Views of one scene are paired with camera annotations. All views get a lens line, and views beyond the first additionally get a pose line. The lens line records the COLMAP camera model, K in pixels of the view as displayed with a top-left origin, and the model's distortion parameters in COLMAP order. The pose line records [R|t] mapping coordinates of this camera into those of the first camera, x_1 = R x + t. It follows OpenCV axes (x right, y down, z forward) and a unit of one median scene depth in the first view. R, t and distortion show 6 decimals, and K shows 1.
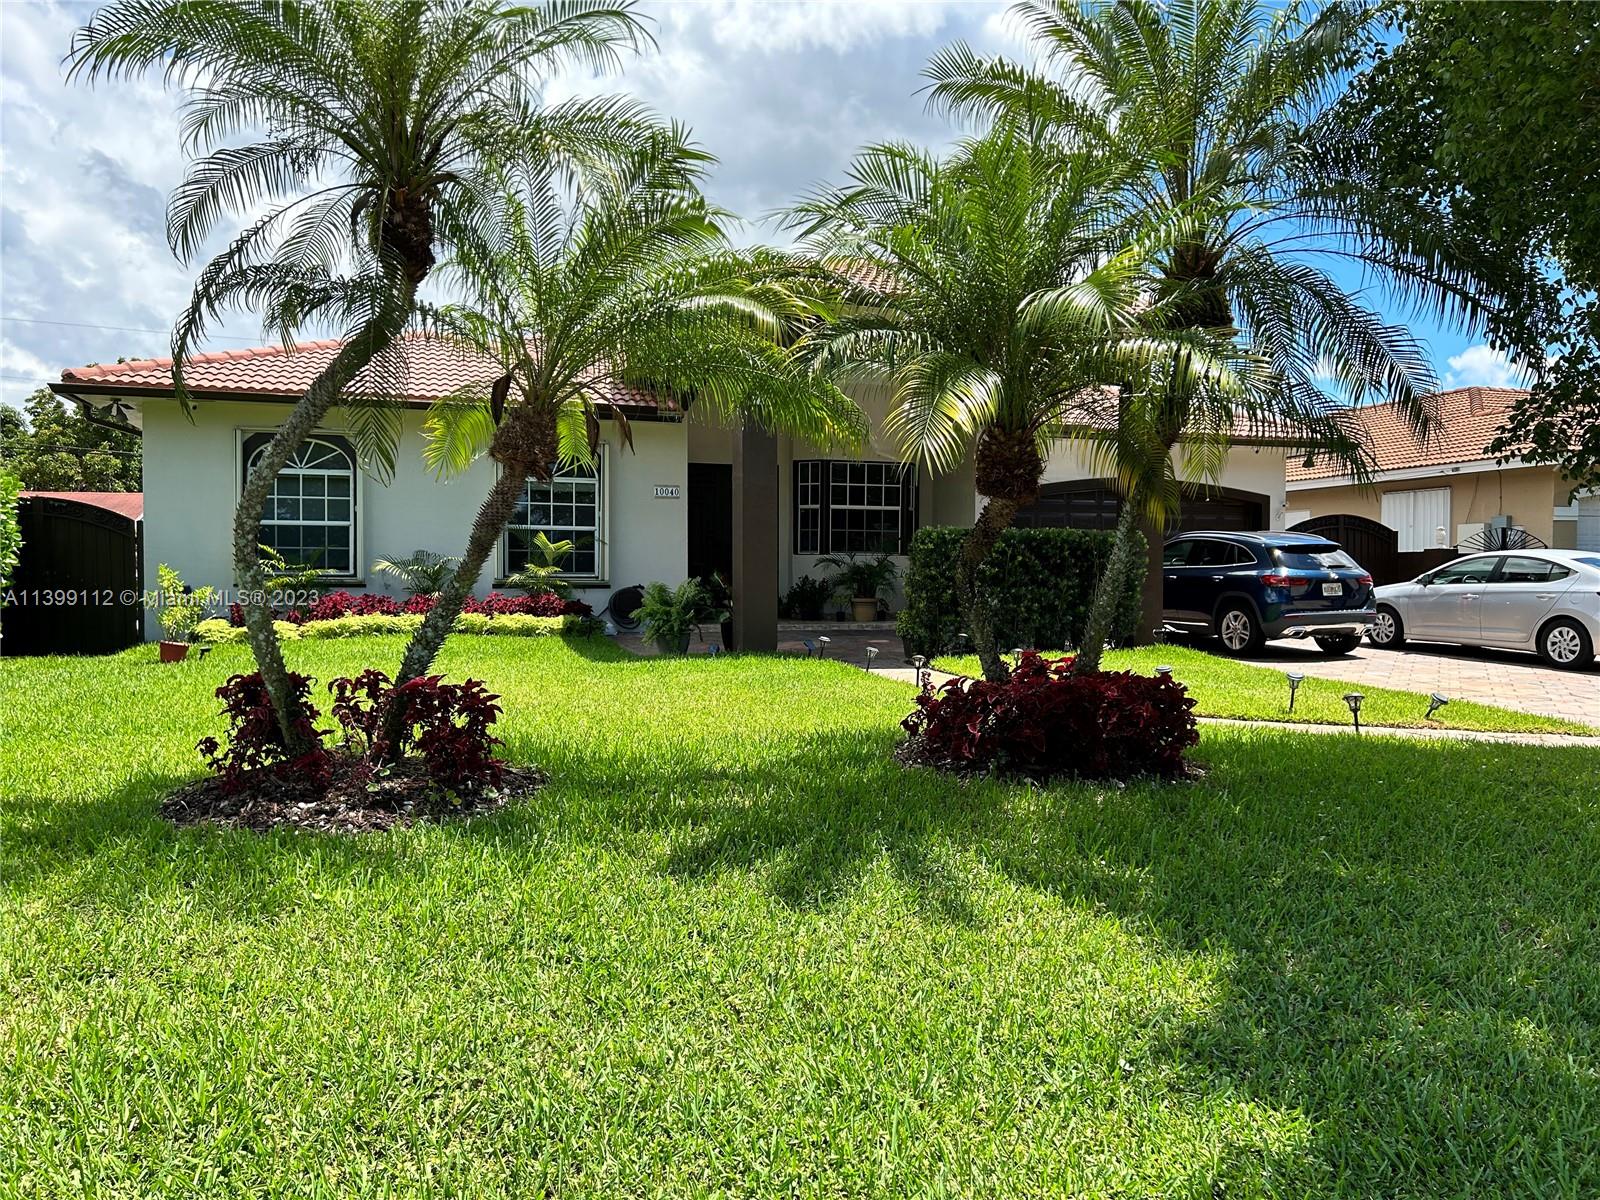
lens RADIAL K [[1171.6, 0, 800.0], [0, 1171.6, 600.0], [0, 0, 1]] dist [0.050154, -0.059768]
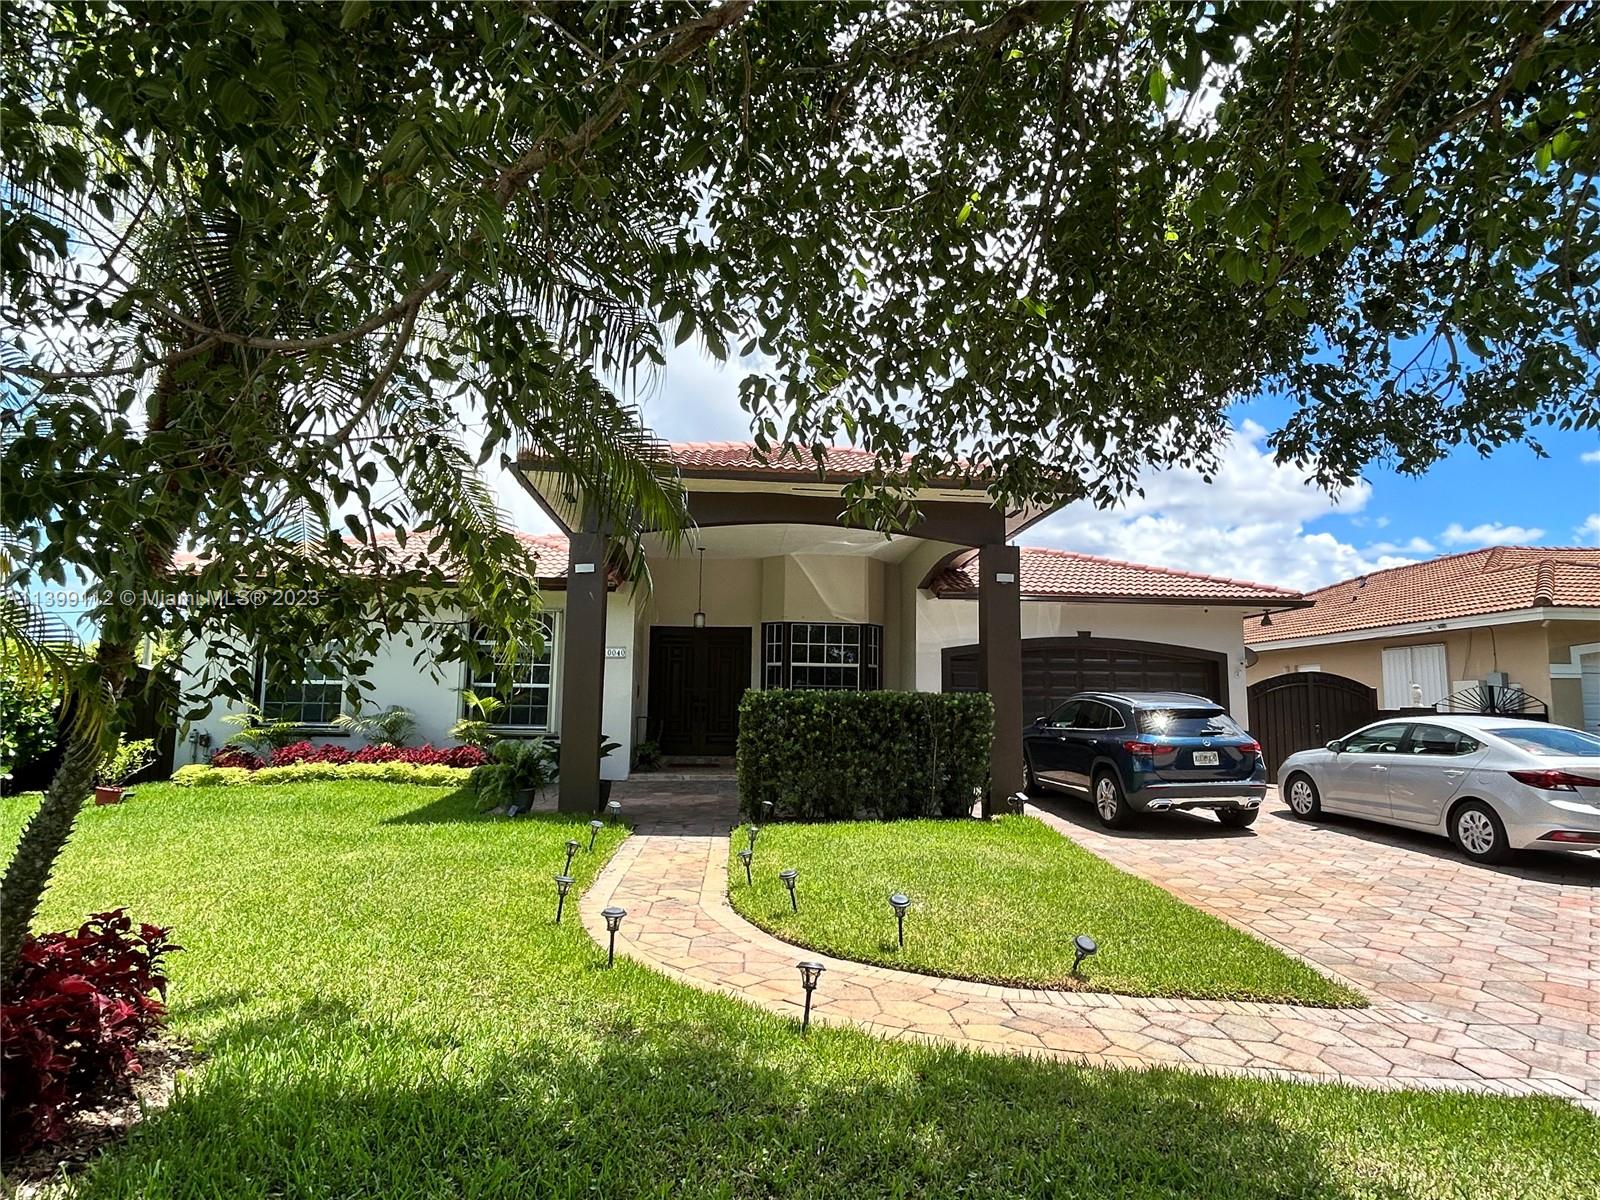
lens RADIAL K [[917.7, 0, 800.0], [0, 917.7, 600.0], [0, 0, 1]] dist [-0.001121, 0.000652]
pose [[0.979900, -0.014793, -0.198942, 0.264021], [-0.013532, 0.990021, -0.140268, -0.024440], [0.199031, 0.140141, 0.969921, 0.211525]]
